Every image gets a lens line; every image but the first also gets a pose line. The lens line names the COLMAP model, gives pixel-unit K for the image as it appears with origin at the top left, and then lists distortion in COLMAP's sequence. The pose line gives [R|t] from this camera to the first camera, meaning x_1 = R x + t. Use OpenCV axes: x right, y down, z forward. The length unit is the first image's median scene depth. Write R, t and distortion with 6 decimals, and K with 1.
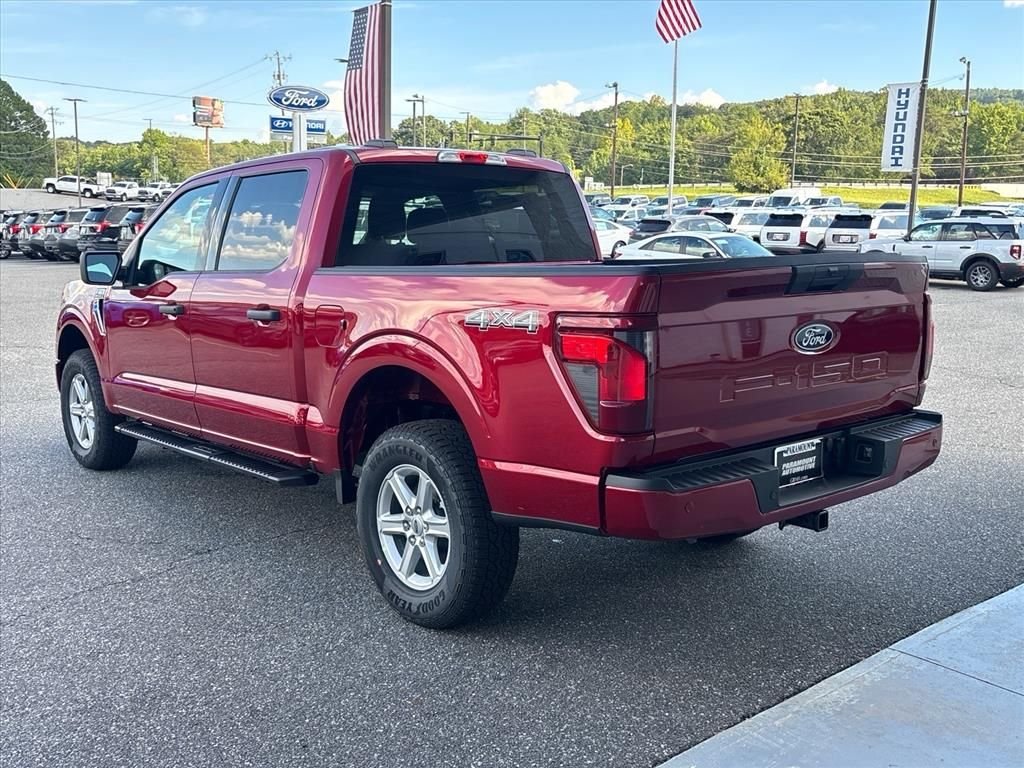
lens RADIAL K [[1084.3, 0, 511.8], [0, 1084.3, 387.1], [0, 0, 1]] dist [0.035560, 0.000000]
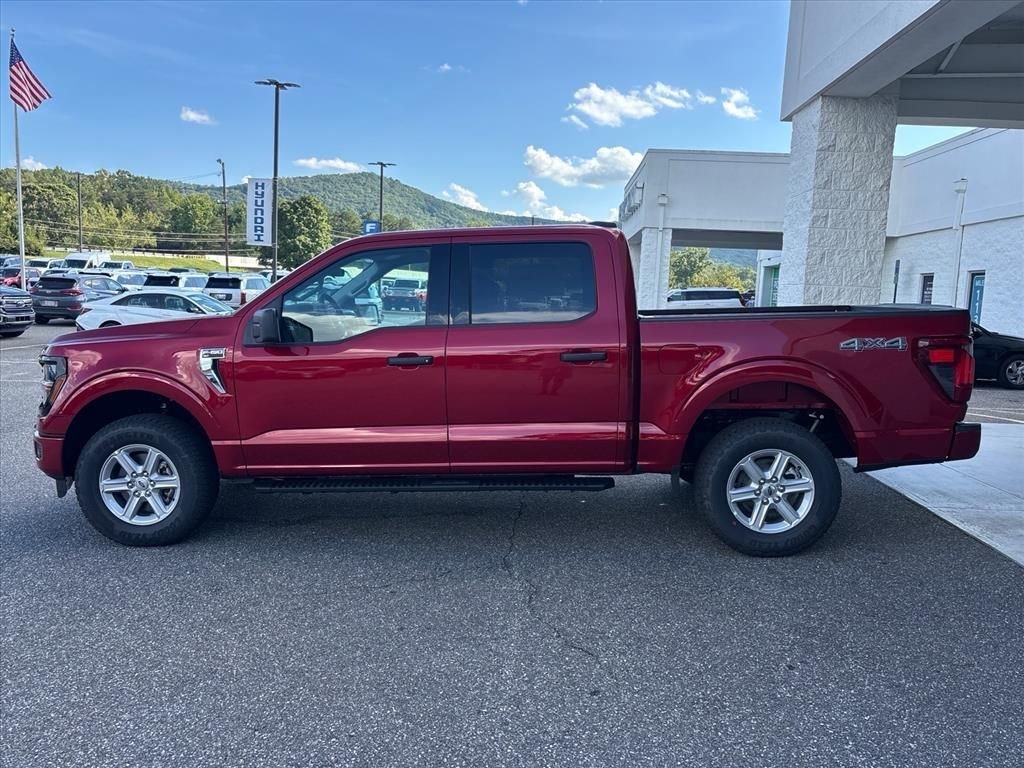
lens RADIAL K [[887.6, 0, 502.5], [0, 887.6, 385.9], [0, 0, 1]] dist [0.010119, 0.000483]
pose [[0.655467, -0.073779, 0.751611, -0.256601], [0.100755, 0.994863, 0.009791, -0.012636], [-0.748473, 0.069311, 0.659534, 0.097582]]
